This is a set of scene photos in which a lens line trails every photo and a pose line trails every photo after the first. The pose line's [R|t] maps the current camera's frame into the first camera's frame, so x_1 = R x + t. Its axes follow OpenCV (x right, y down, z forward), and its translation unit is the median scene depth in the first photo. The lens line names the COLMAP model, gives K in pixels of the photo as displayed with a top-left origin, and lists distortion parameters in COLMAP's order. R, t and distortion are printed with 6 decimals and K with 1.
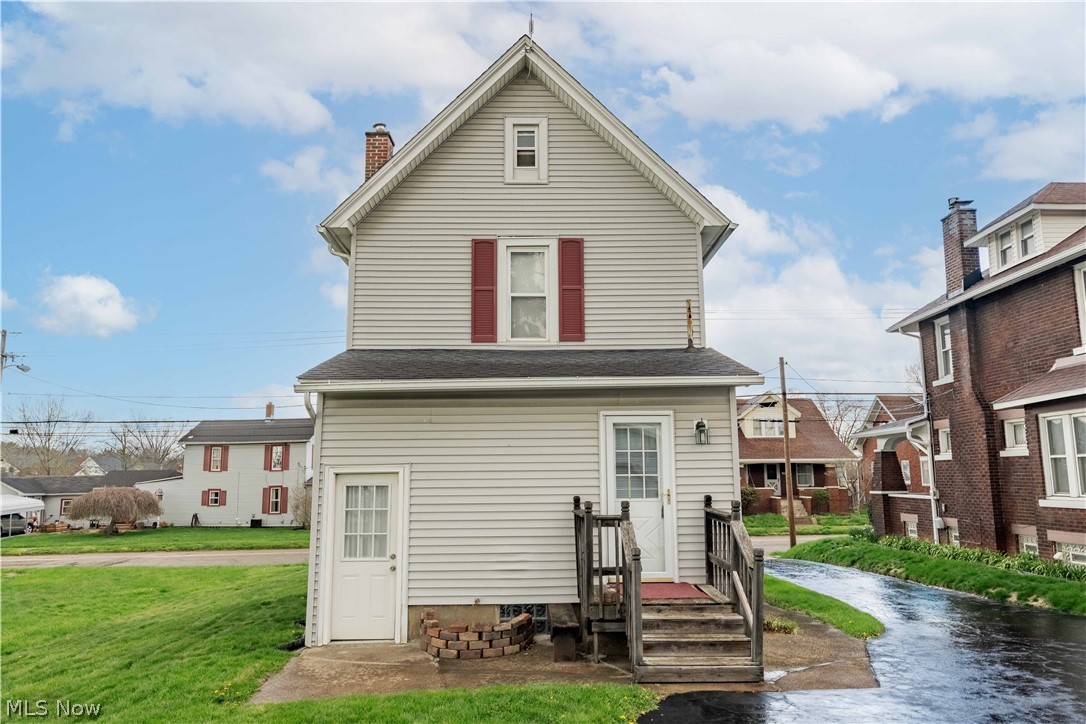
lens RADIAL K [[783.7, 0, 543.0], [0, 783.7, 362.0], [0, 0, 1]] dist [0.000808, -0.001522]
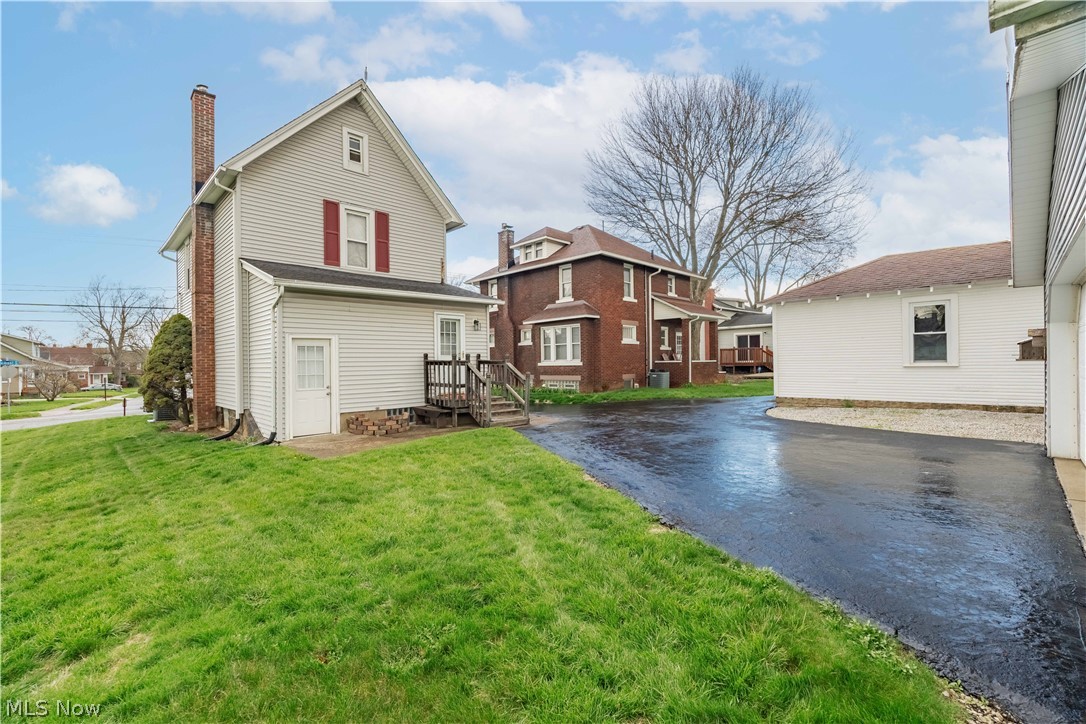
lens RADIAL K [[469.8, 0, 545.1], [0, 469.8, 363.7], [0, 0, 1]] dist [0.000676, 0.000337]
pose [[0.723607, -0.003991, 0.690201, -0.427222], [-0.094369, 0.990020, 0.104661, 0.033200], [-0.683731, -0.140867, 0.716009, -0.048077]]
